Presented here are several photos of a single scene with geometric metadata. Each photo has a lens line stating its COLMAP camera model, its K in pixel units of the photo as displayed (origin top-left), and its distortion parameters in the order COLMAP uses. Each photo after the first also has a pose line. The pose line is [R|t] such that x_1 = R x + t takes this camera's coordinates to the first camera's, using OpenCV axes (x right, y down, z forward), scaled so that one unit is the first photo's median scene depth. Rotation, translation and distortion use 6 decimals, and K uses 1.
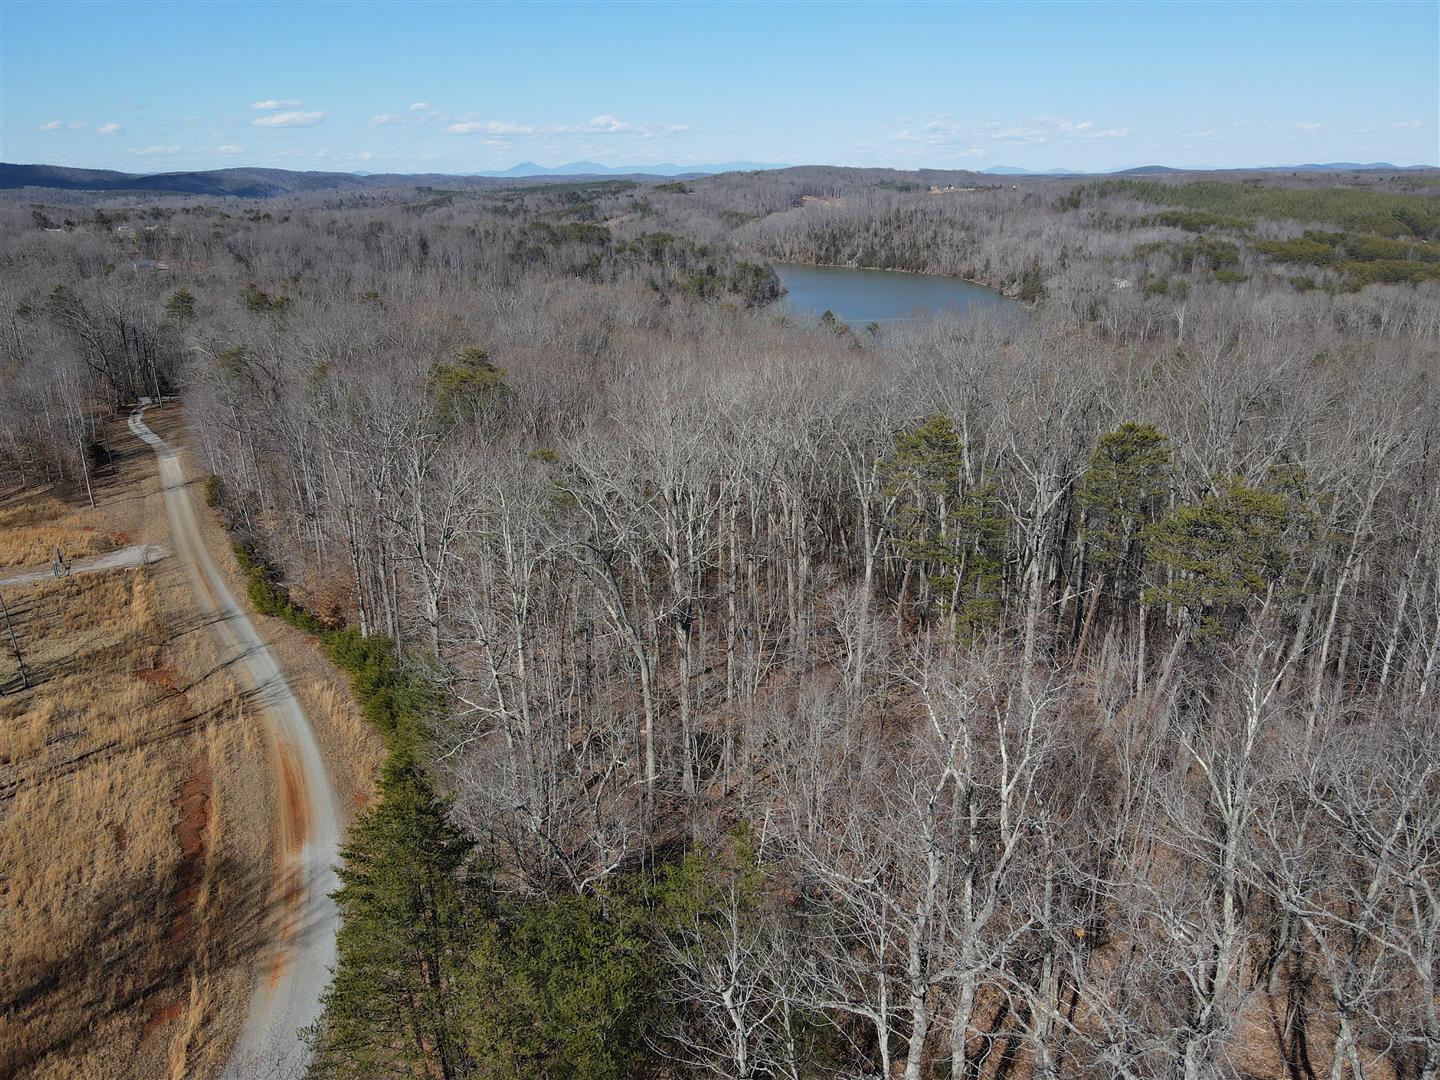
lens RADIAL K [[1051.3, 0, 720.0], [0, 1051.3, 540.0], [0, 0, 1]] dist [0.009068, 0.011256]
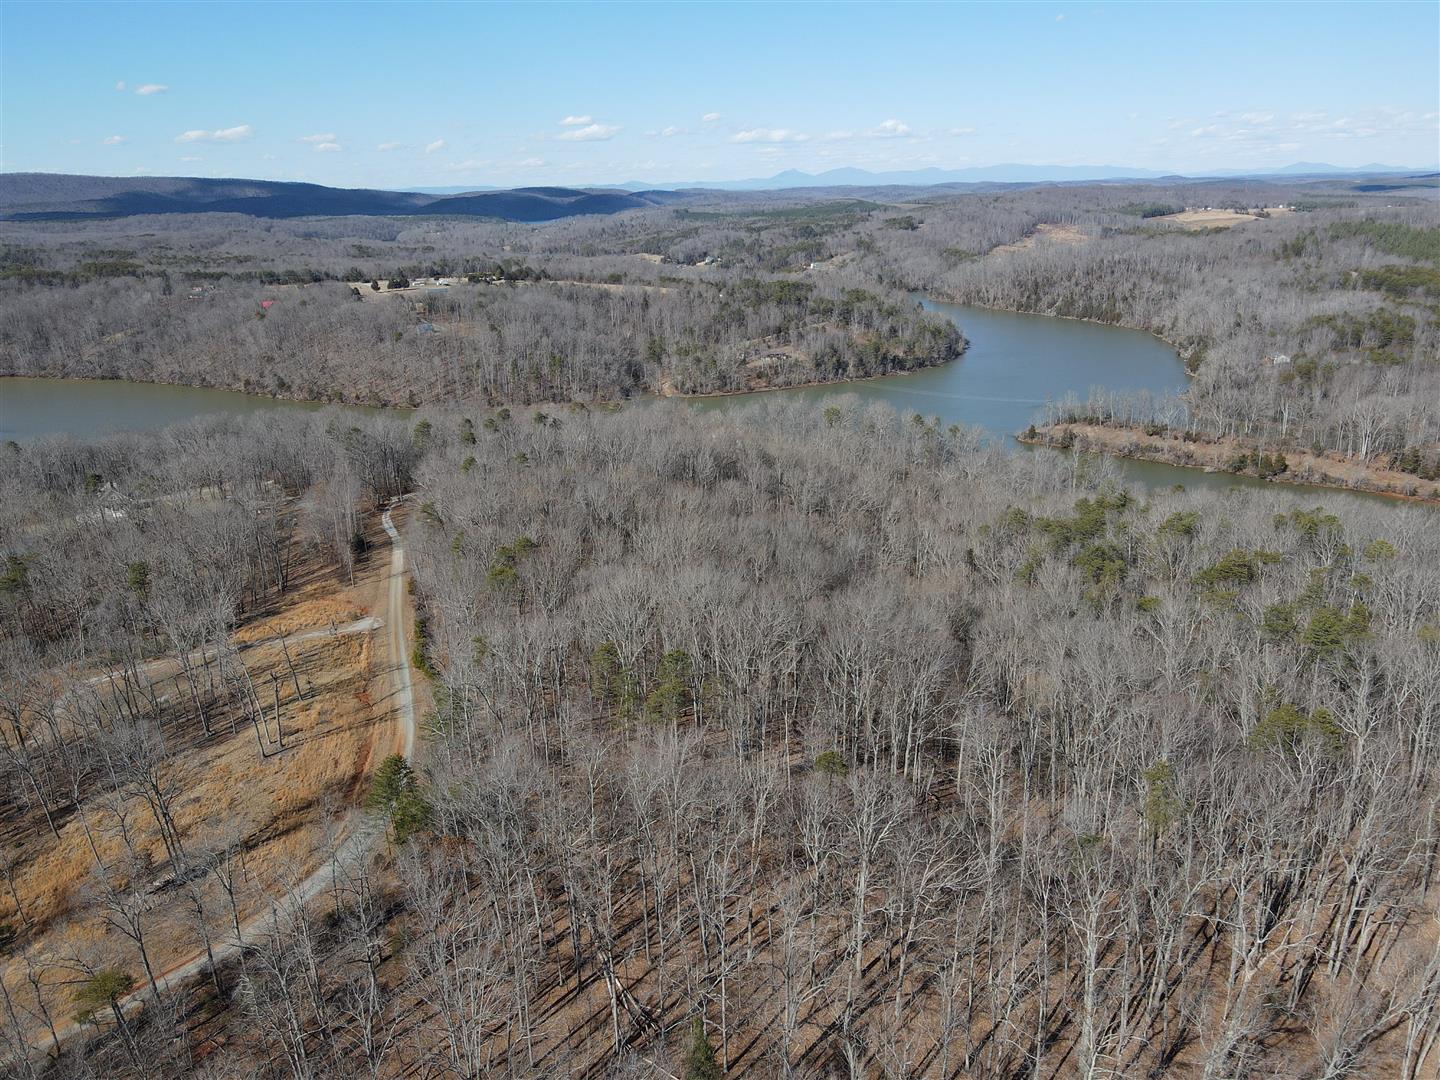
lens RADIAL K [[1051.3, 0, 720.0], [0, 1051.3, 540.0], [0, 0, 1]] dist [0.009068, 0.011256]
pose [[0.972428, 0.060905, -0.225111, 0.316848], [-0.061919, 0.998078, 0.002558, -0.118354], [0.224834, 0.011452, 0.974330, -0.466777]]
